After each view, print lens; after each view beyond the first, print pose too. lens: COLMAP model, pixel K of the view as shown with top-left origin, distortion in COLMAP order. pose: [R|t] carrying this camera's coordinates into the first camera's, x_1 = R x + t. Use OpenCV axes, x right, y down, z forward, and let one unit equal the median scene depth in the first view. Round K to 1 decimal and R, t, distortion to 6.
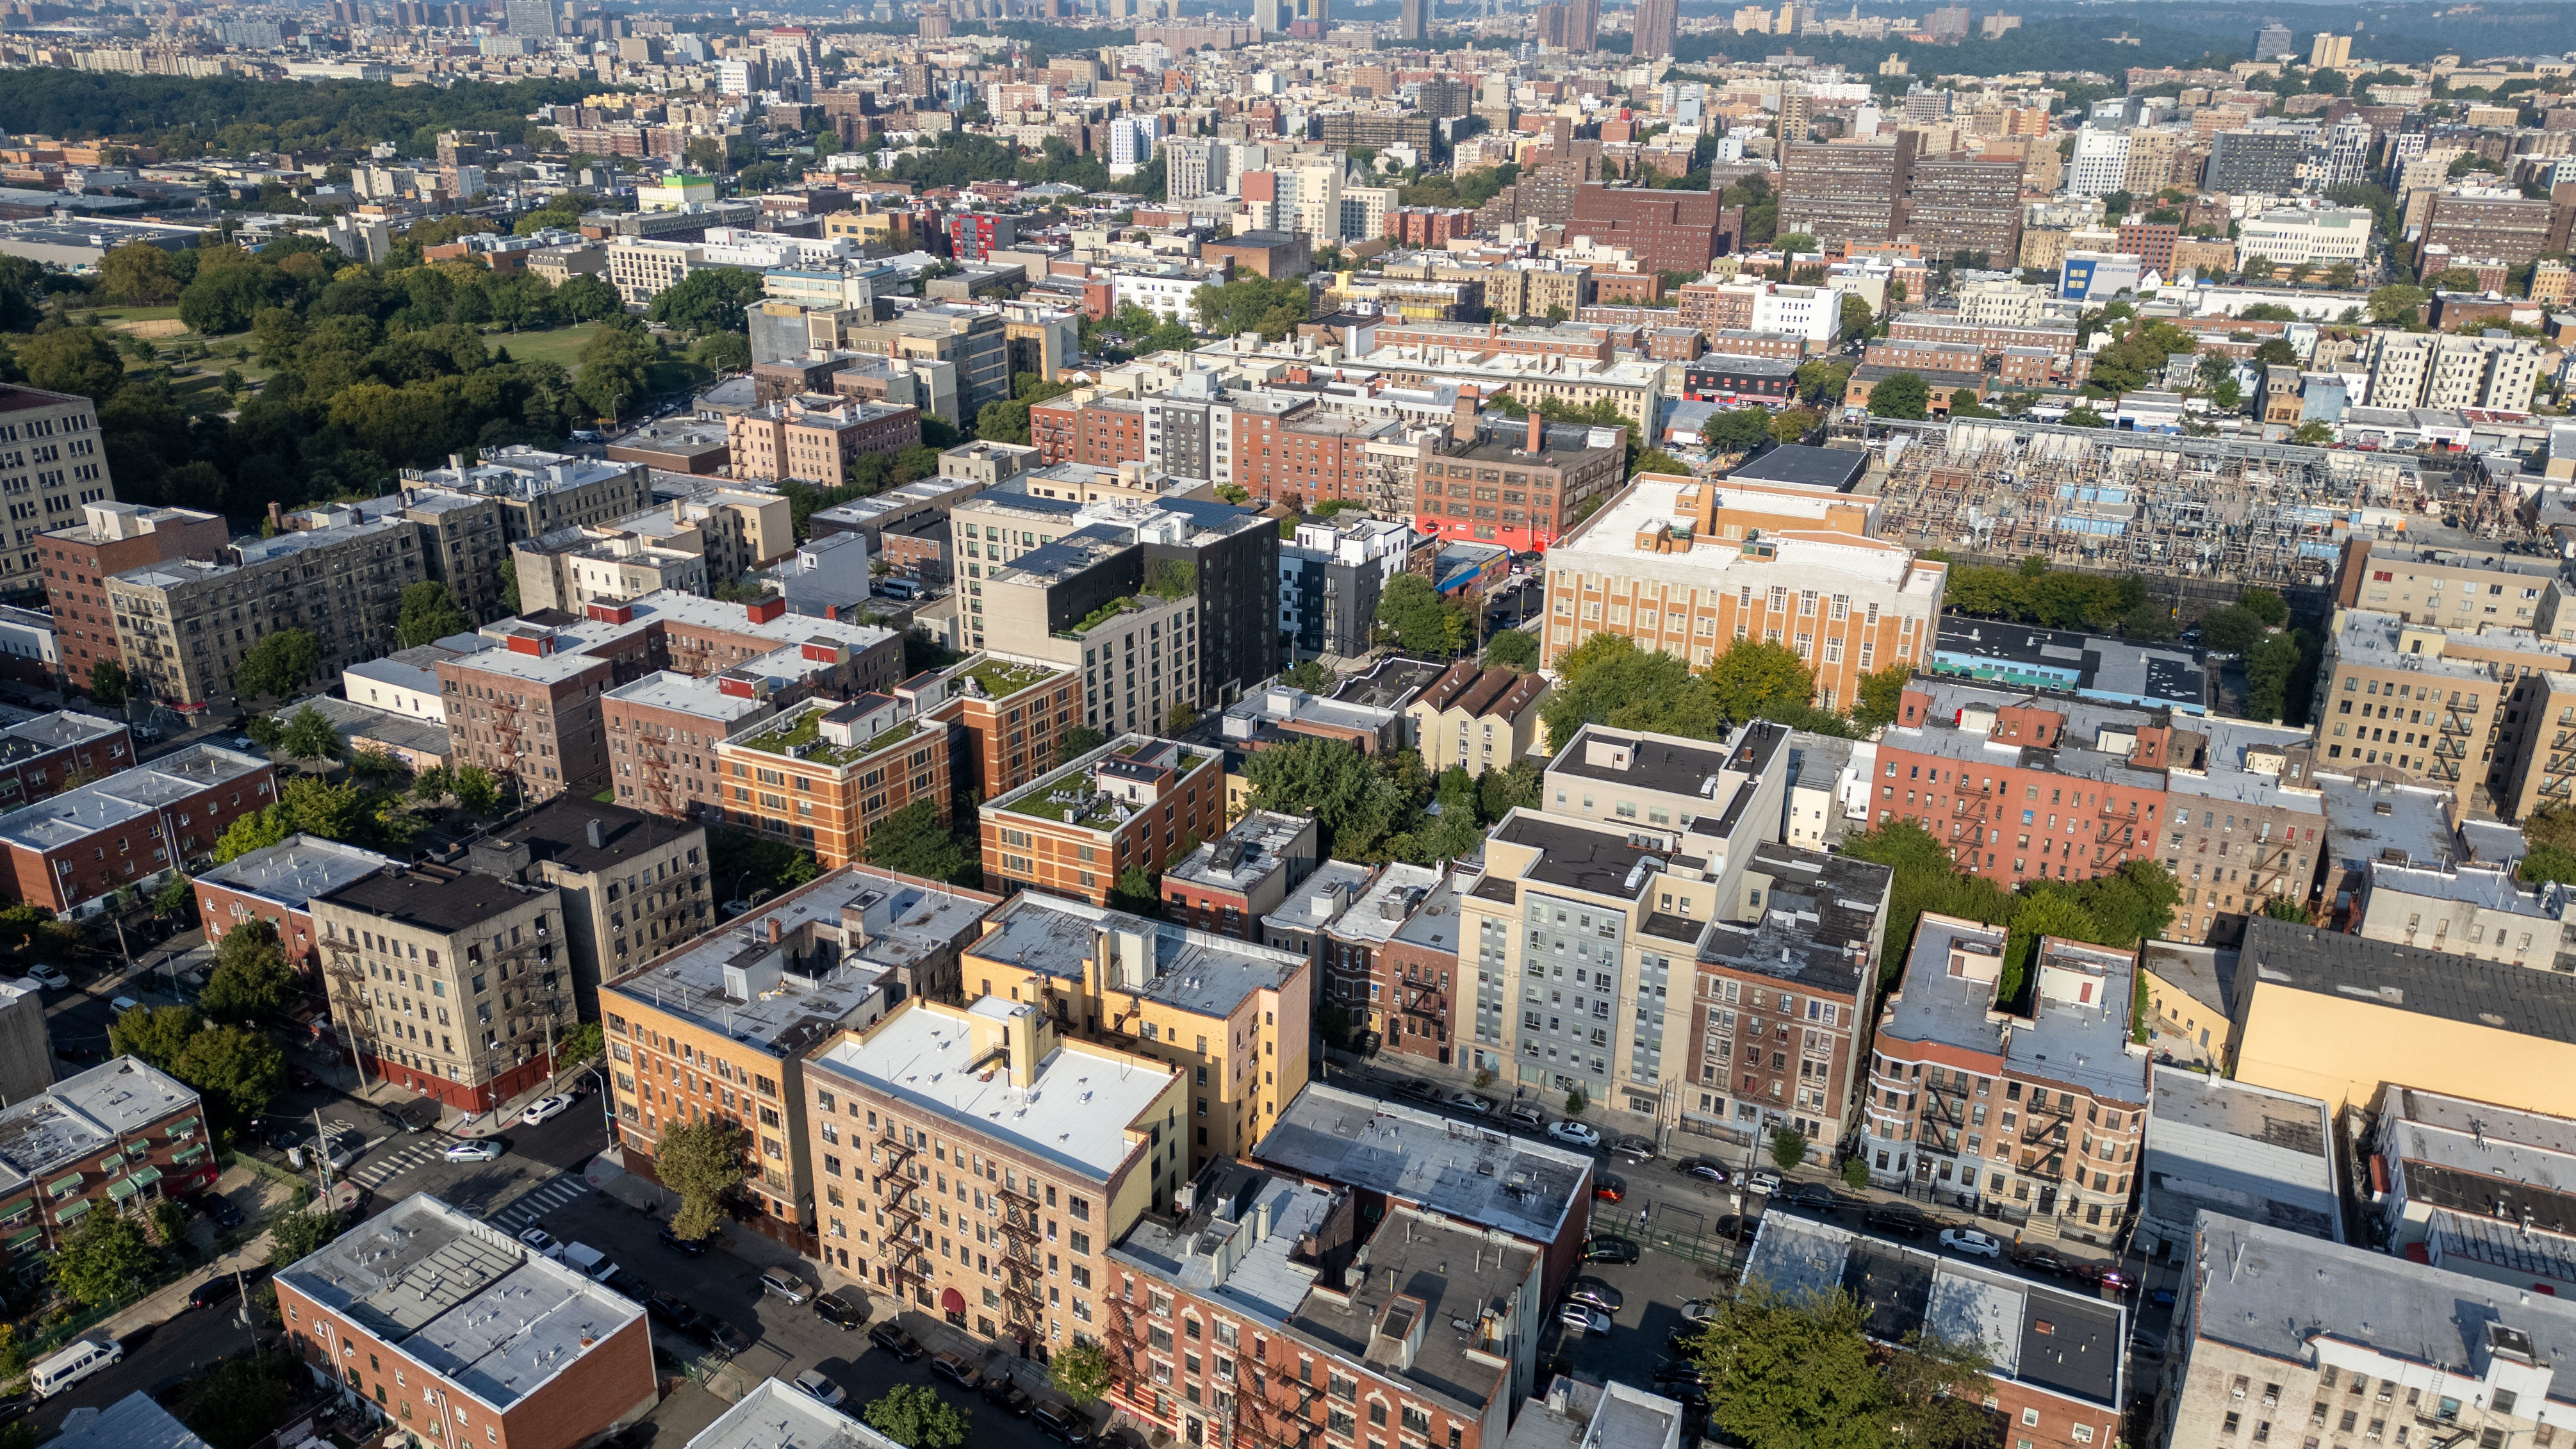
lens RADIAL K [[1795.6, 0, 1281.5], [0, 1795.6, 735.0], [0, 0, 1]] dist [0.102433, -0.114021]
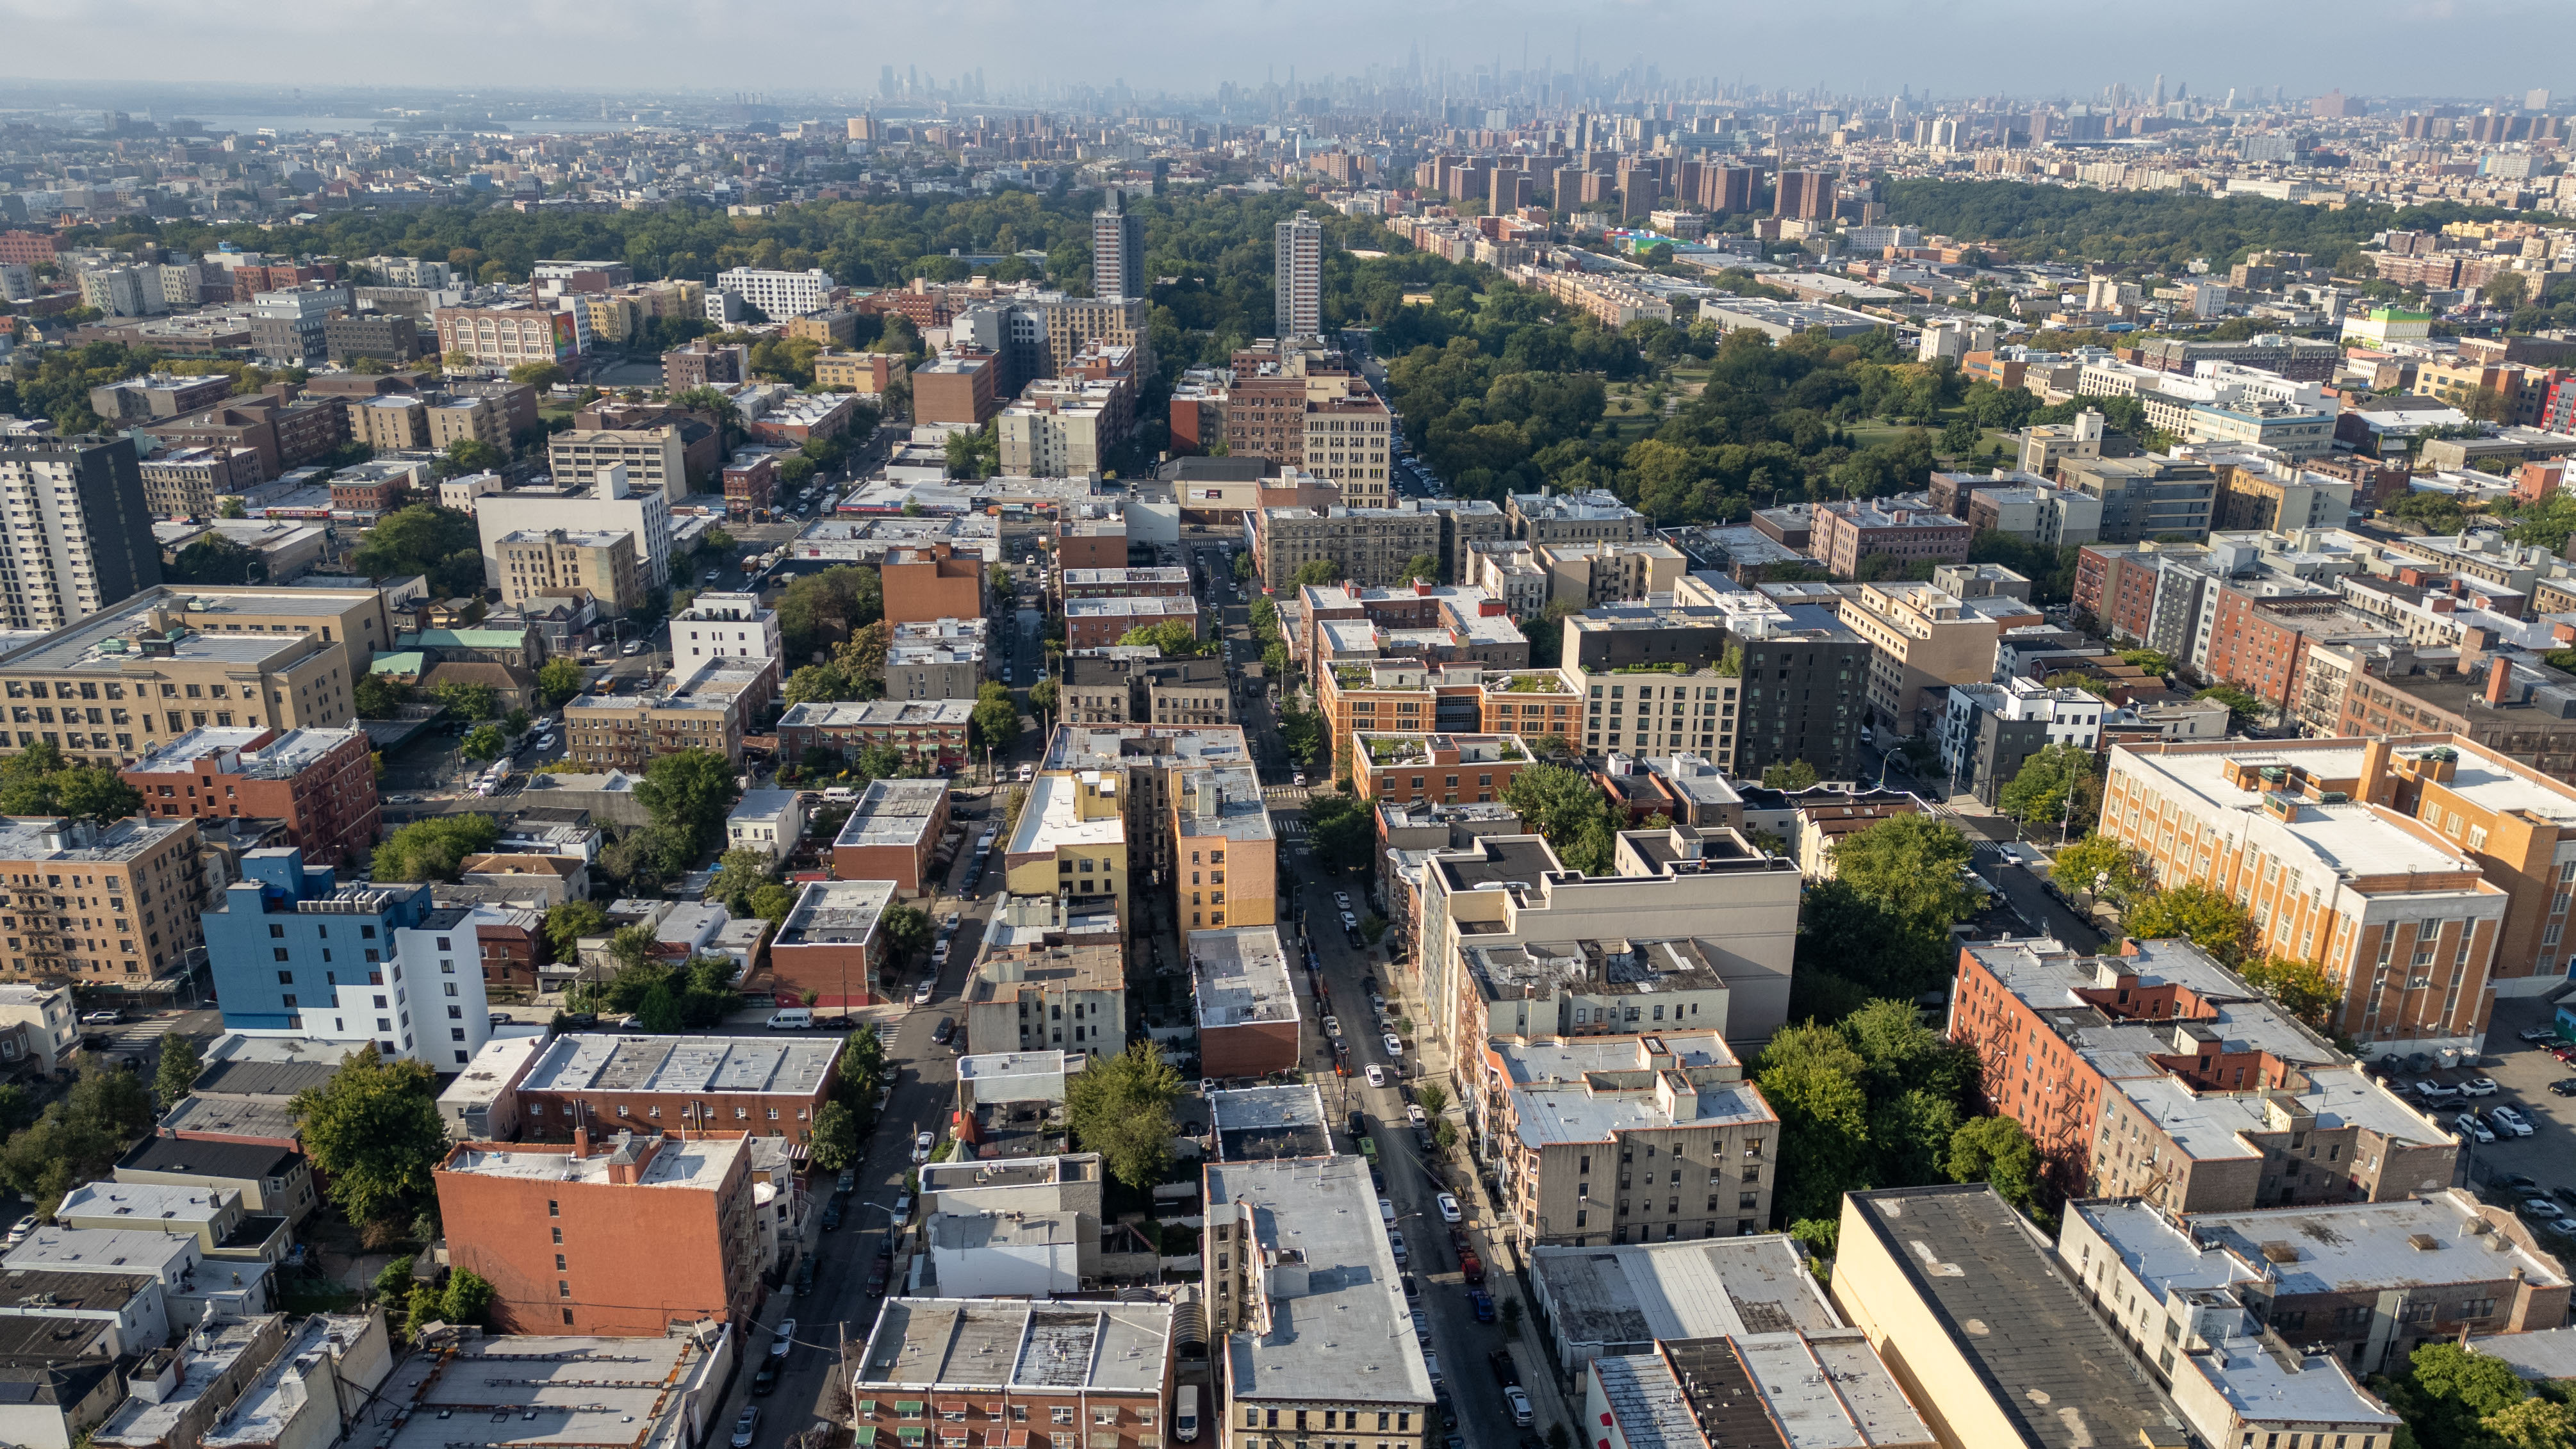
lens RADIAL K [[1807.7, 0, 1284.0], [0, 1807.7, 717.8], [0, 0, 1]] dist [0.086542, -0.087777]
pose [[0.529976, 0.272643, -0.802989, 0.763798], [-0.320517, 0.941068, 0.107983, -0.086912], [0.785108, 0.200143, 0.586129, 0.062343]]
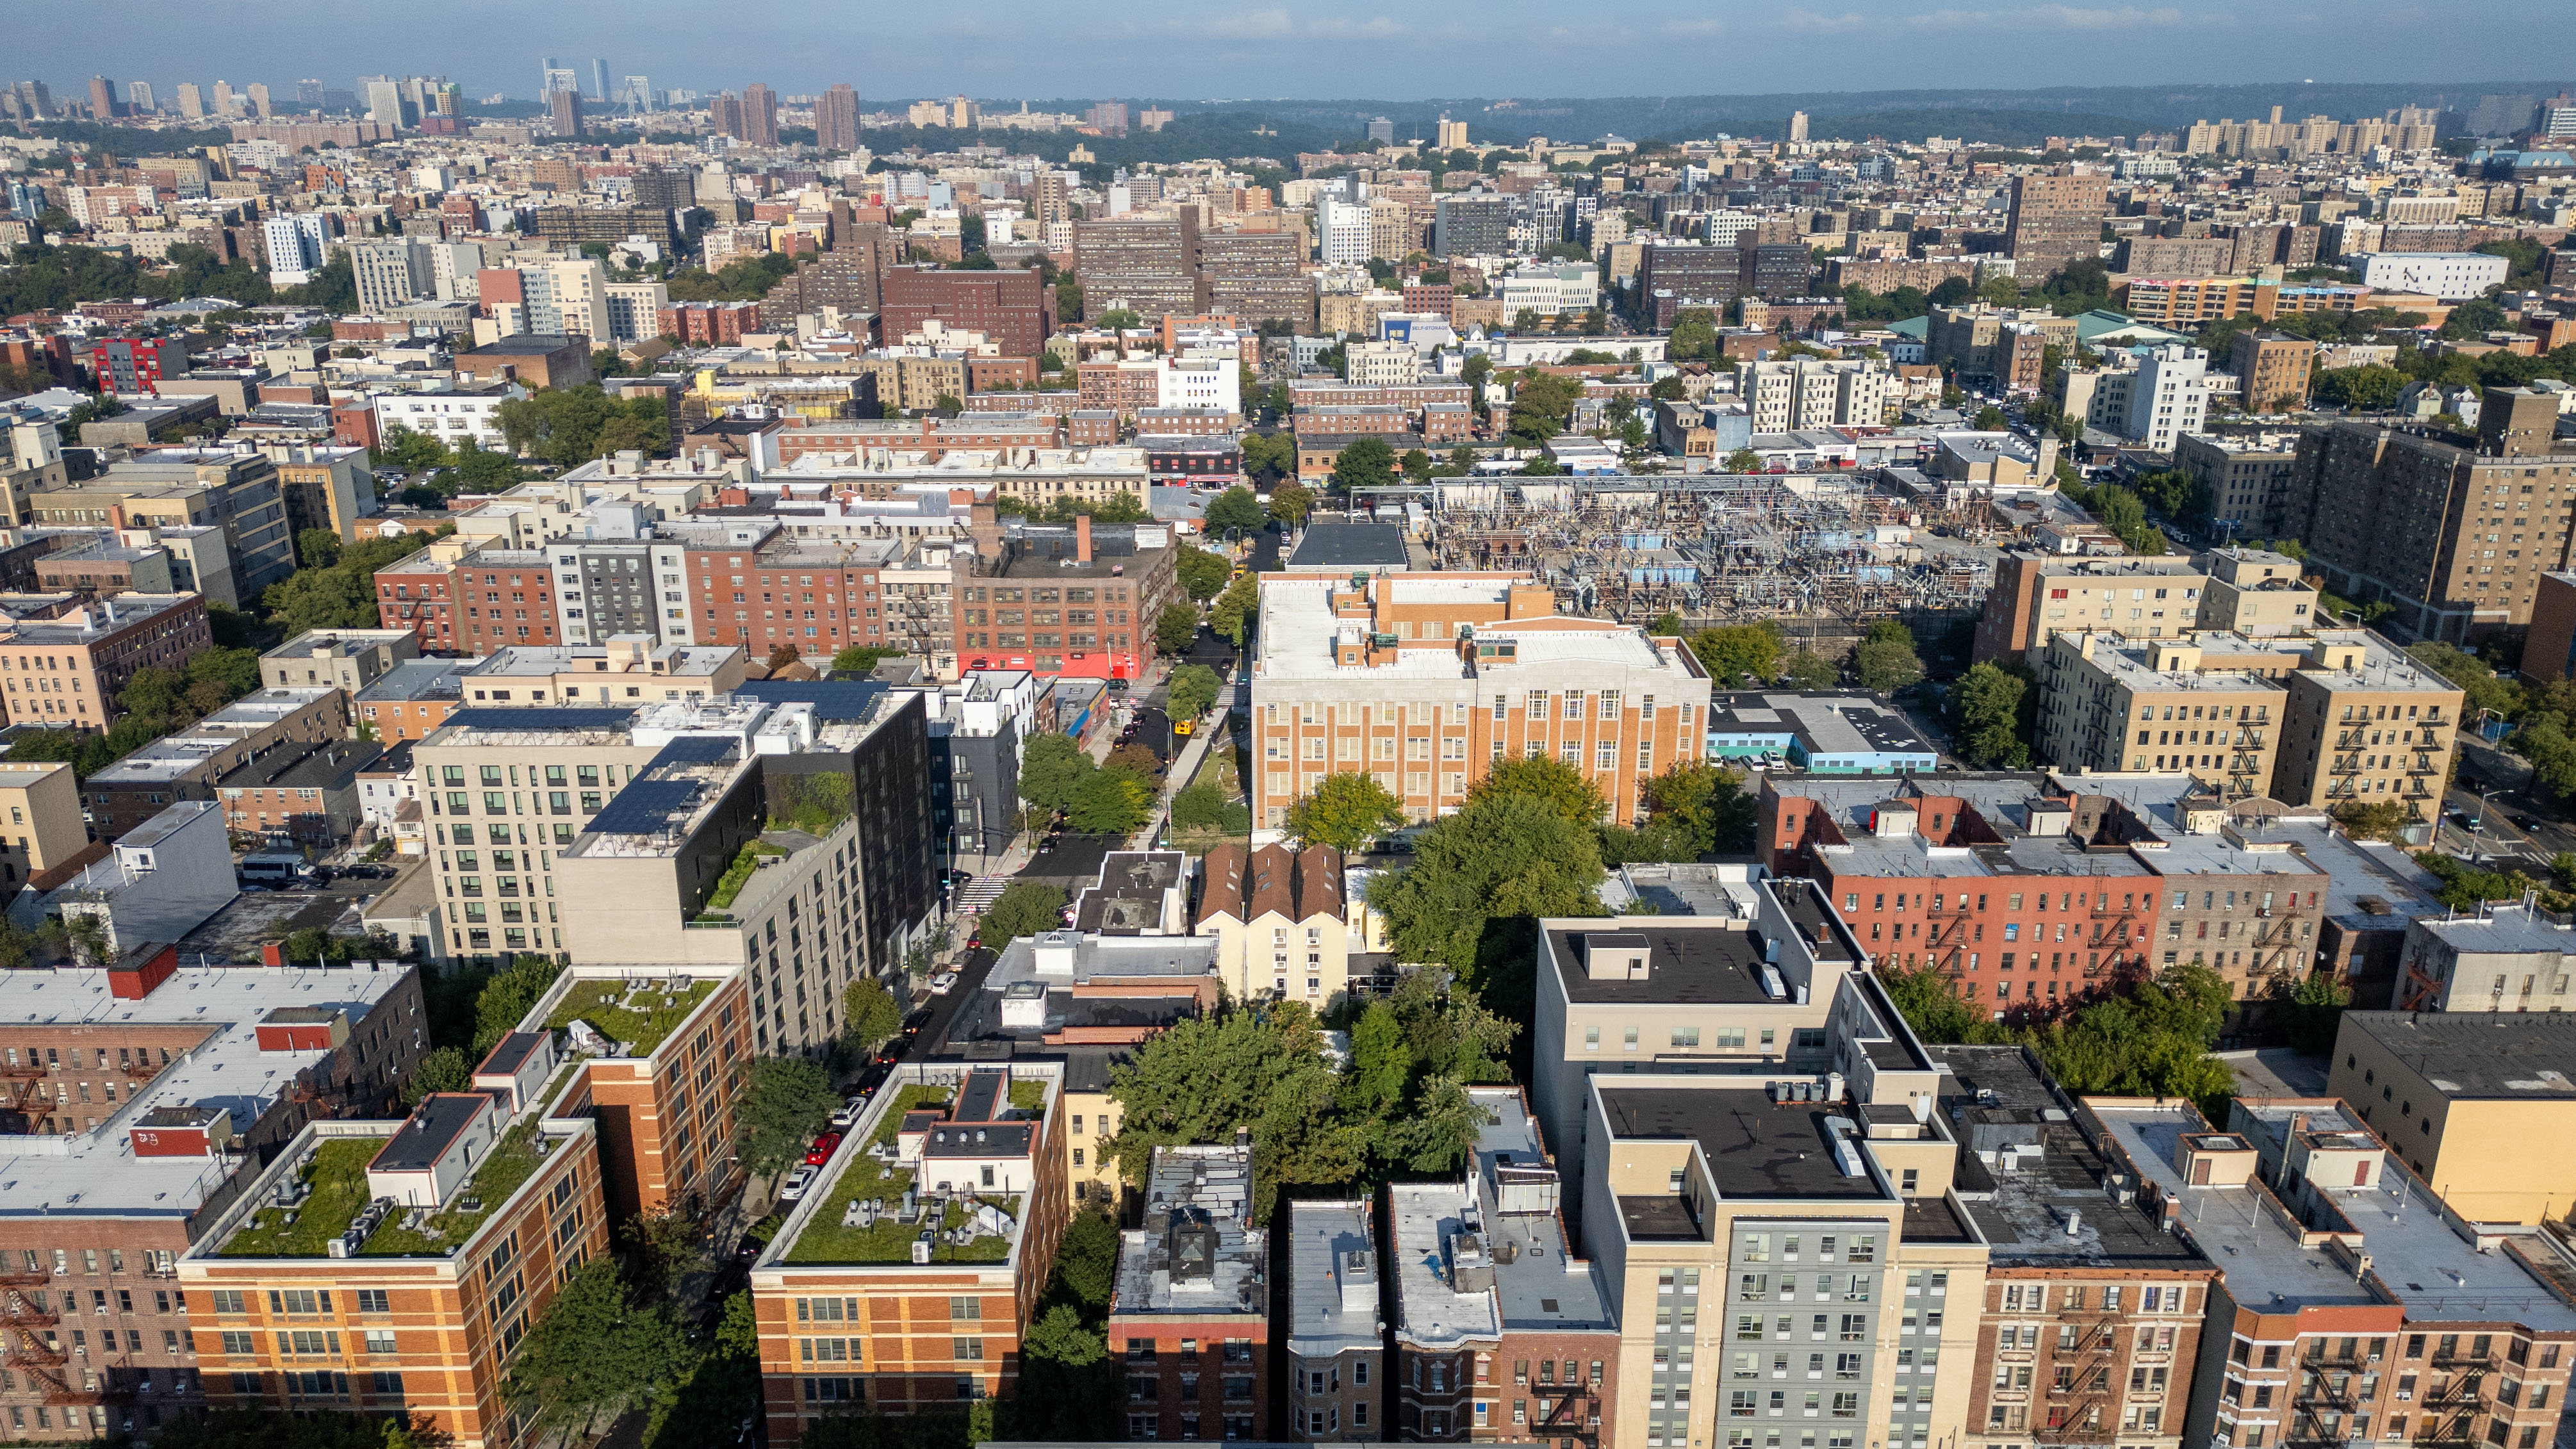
lens RADIAL K [[1805.2, 0, 1282.0], [0, 1805.2, 730.7], [0, 0, 1]] dist [0.074574, -0.069321]
pose [[0.906320, -0.149228, 0.395367, -0.168626], [0.169373, 0.985417, -0.016325, -0.071835], [-0.387165, 0.081760, 0.918378, 0.291851]]
